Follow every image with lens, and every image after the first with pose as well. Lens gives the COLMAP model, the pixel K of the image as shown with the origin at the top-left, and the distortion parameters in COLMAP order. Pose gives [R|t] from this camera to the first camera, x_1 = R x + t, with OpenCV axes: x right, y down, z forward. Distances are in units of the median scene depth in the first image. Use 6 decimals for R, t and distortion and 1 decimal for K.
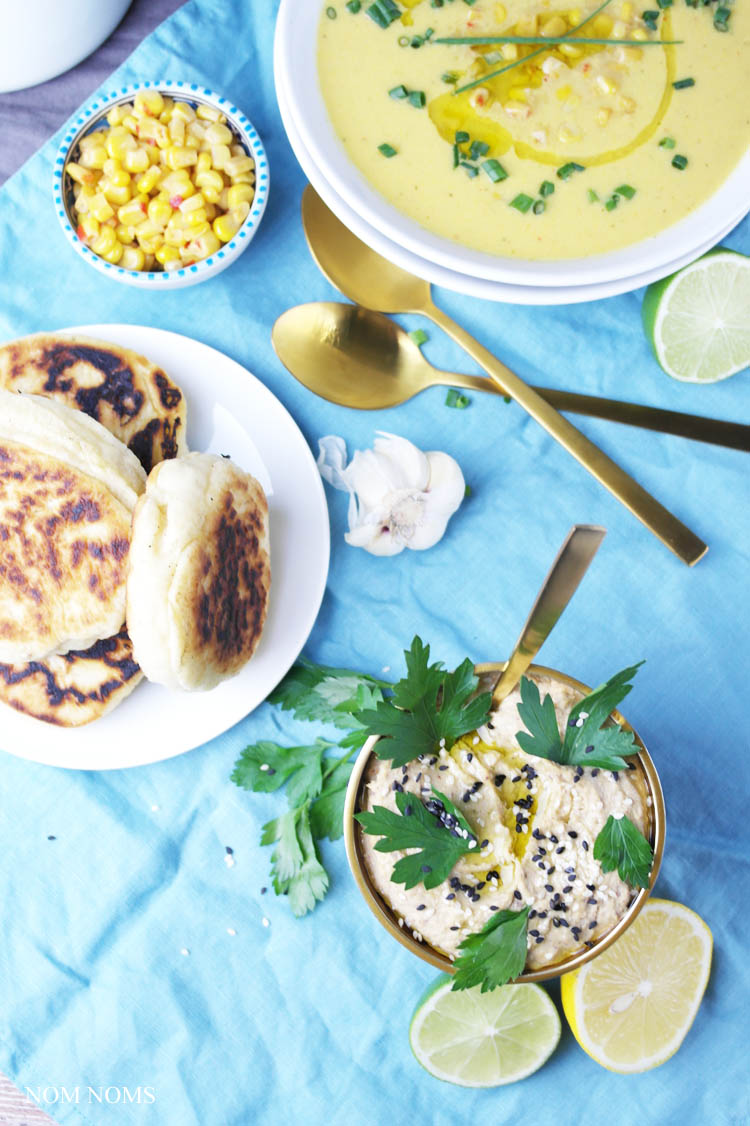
lens RADIAL K [[1513.1, 0, 374.1], [0, 1513.1, 564.3], [0, 0, 1]] dist [0.013912, -0.003151]
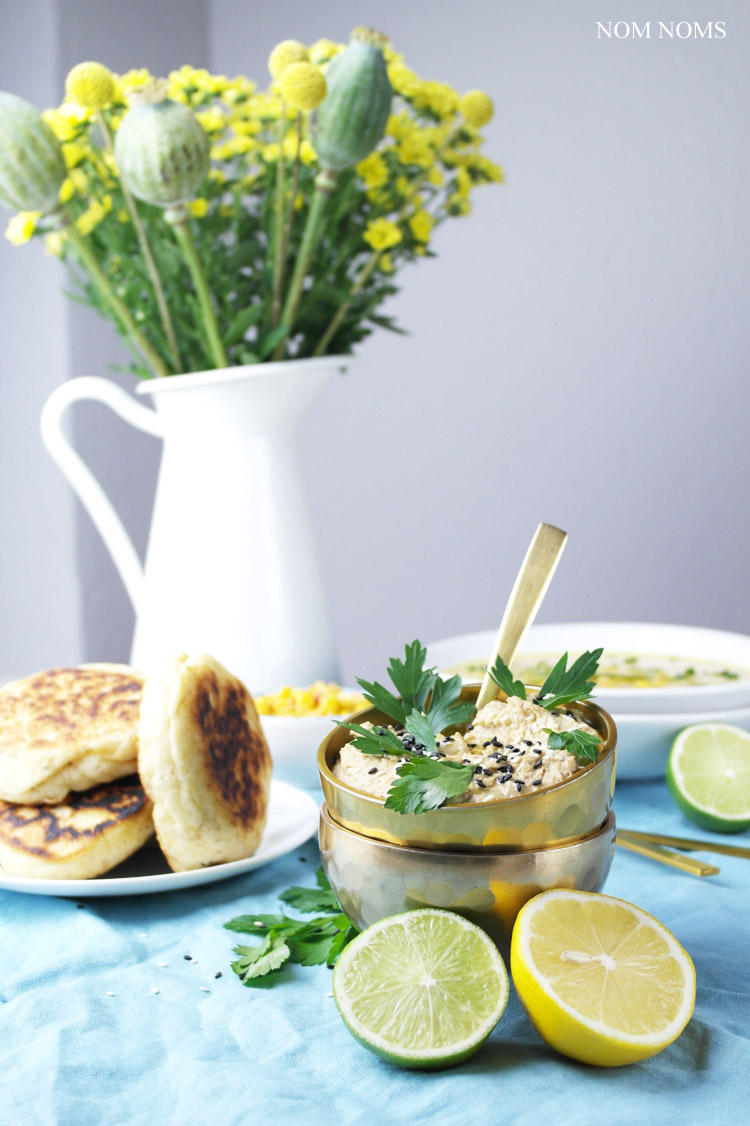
lens RADIAL K [[1513.1, 0, 374.1], [0, 1513.1, 564.3], [0, 0, 1]] dist [0.013912, -0.003151]
pose [[0.995598, 0.003407, -0.093668, 0.129867], [-0.090627, 0.289963, -0.952737, 1.117134], [0.023914, 0.957032, 0.288995, 0.535200]]
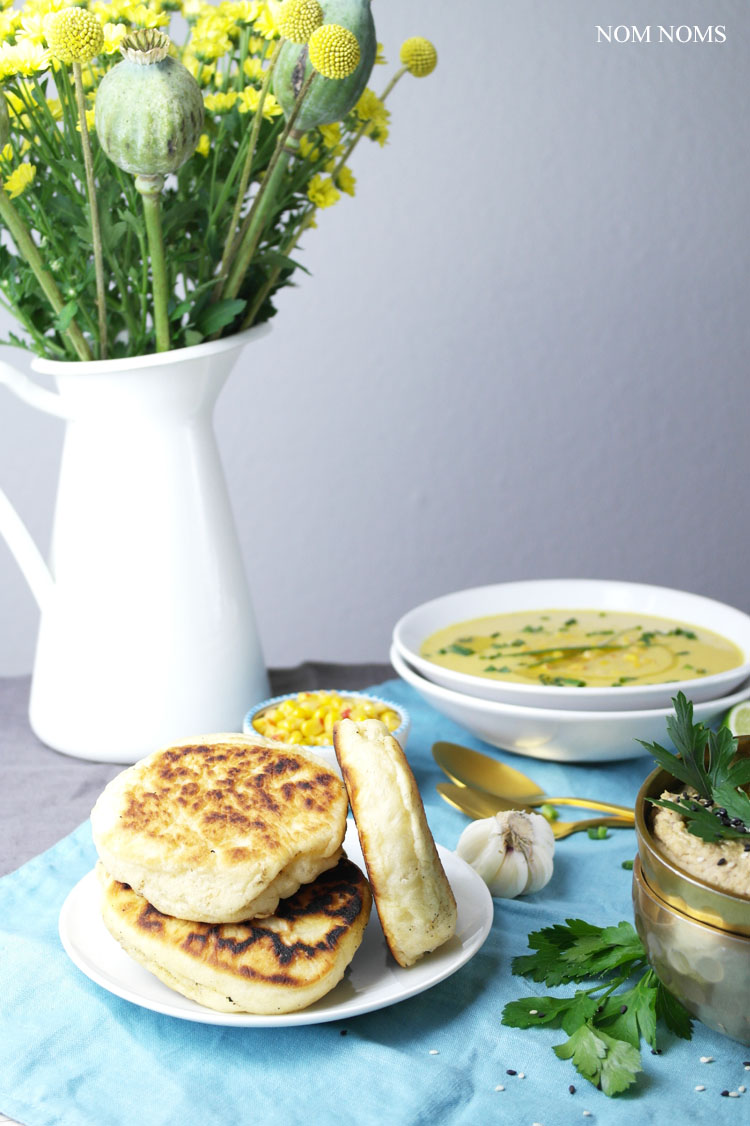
lens RADIAL K [[1513.1, 0, 374.1], [0, 1513.1, 564.3], [0, 0, 1]] dist [0.013912, -0.003151]
pose [[0.947130, -0.082723, 0.310002, -0.465830], [0.316524, 0.399013, -0.860582, 0.900856], [-0.052505, 0.913206, 0.404101, 0.393827]]
